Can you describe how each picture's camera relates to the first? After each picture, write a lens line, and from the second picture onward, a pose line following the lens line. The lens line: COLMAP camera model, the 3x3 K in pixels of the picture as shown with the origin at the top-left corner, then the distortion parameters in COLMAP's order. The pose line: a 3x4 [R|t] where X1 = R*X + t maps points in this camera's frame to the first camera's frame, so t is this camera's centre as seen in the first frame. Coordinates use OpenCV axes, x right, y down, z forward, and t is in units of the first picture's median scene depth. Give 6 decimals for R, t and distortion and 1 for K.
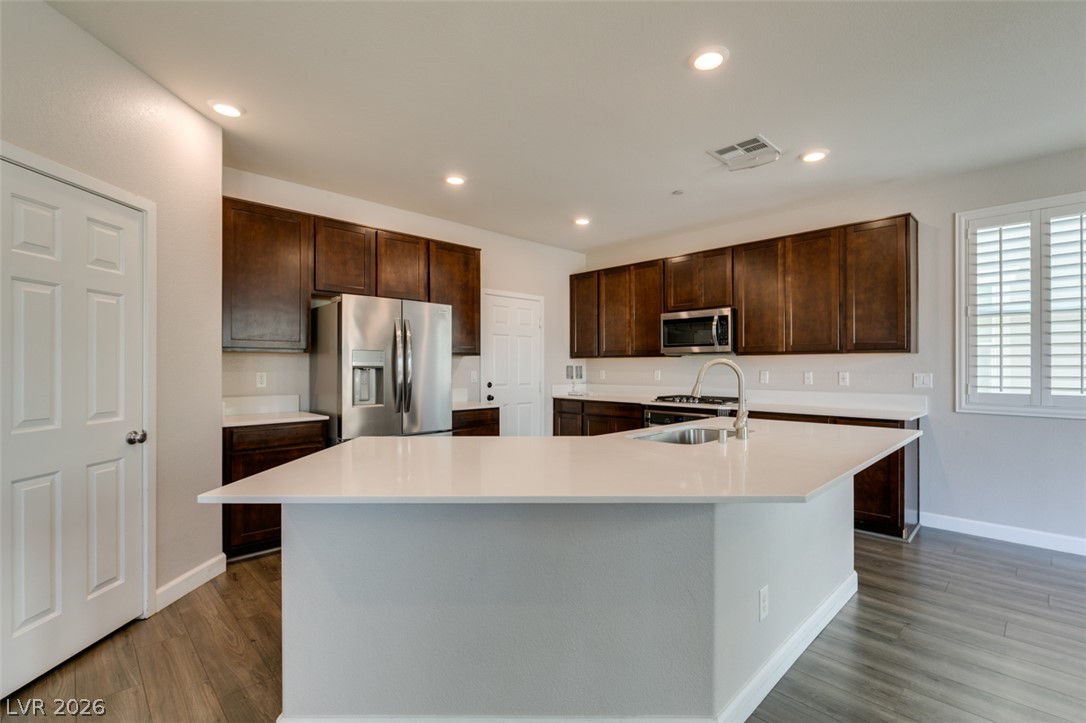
lens RADIAL K [[489.0, 0, 550.5], [0, 489.0, 362.5], [0, 0, 1]] dist [0.006444, -0.001863]
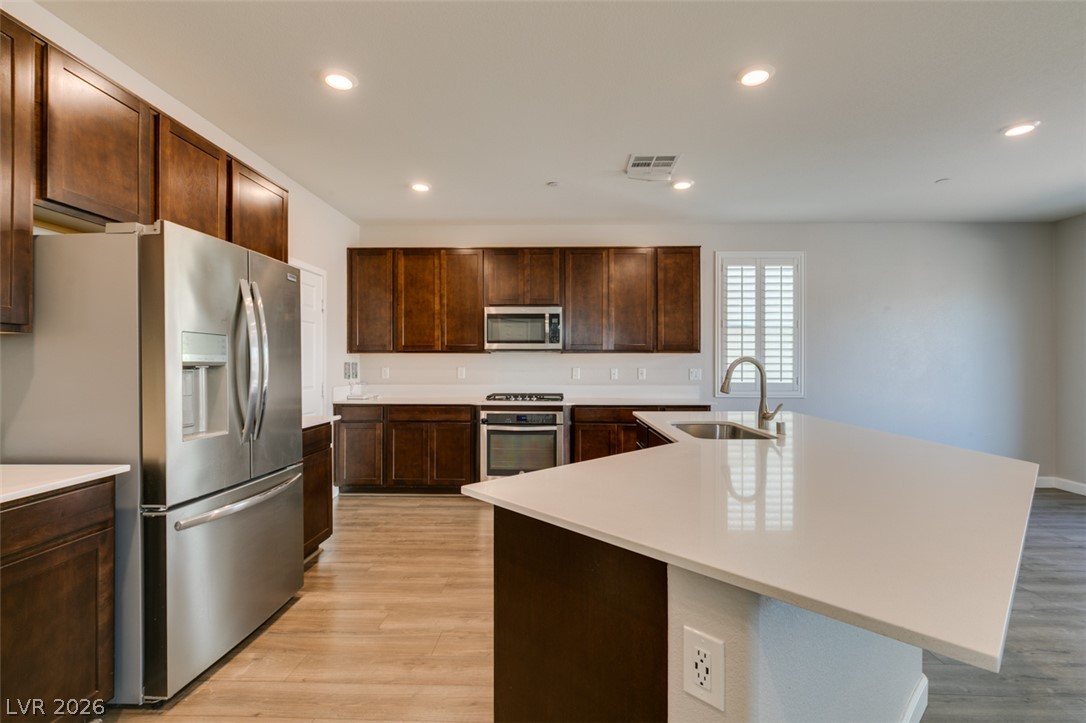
lens RADIAL K [[489.0, 0, 546.9], [0, 489.0, 362.8], [0, 0, 1]] dist [0.006444, -0.001863]
pose [[0.725630, 0.002039, 0.688082, -0.427930], [-0.007251, 0.999963, 0.004683, 0.002202], [-0.688046, -0.008387, 0.725618, 0.312963]]
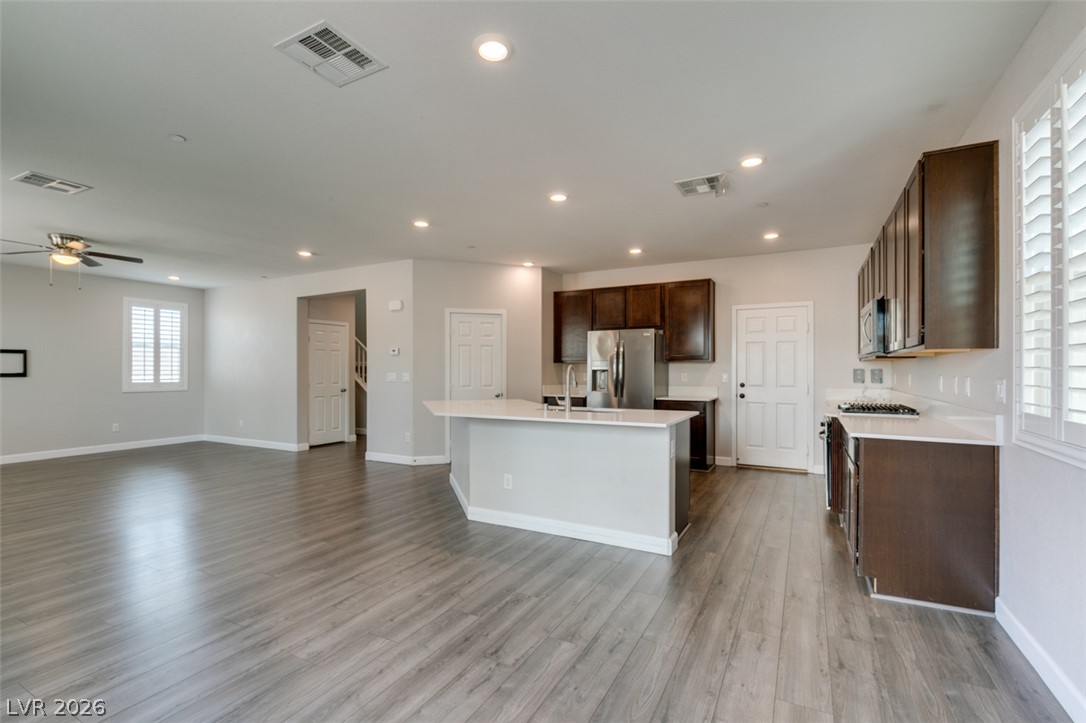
lens RADIAL K [[489.0, 0, 538.4], [0, 489.0, 364.5], [0, 0, 1]] dist [0.006444, -0.001863]
pose [[0.281769, -0.010720, -0.959422, 1.173674], [0.008681, 0.999925, -0.008623, 0.002590], [0.959443, -0.005899, 0.281841, 0.253029]]
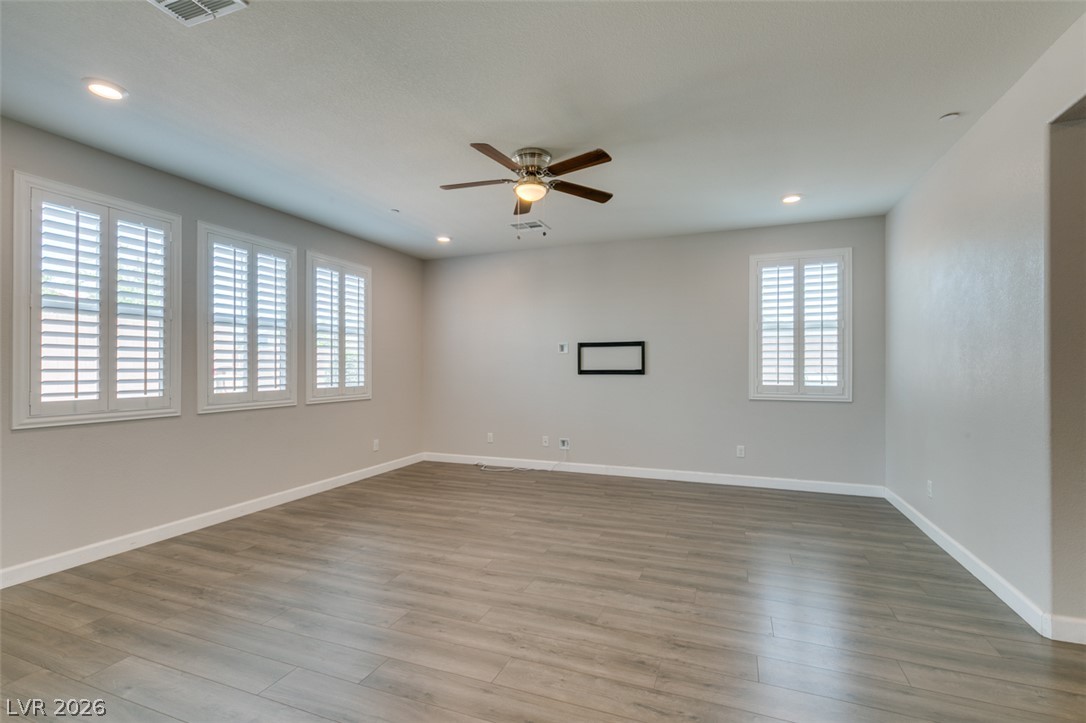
lens RADIAL K [[489.0, 0, 542.2], [0, 489.0, 367.0], [0, 0, 1]] dist [0.006444, -0.001863]
pose [[-0.915579, 0.002186, -0.402132, -0.160193], [0.004062, 0.999984, -0.003812, -0.001268], [0.402118, -0.005124, -0.915574, 0.176538]]
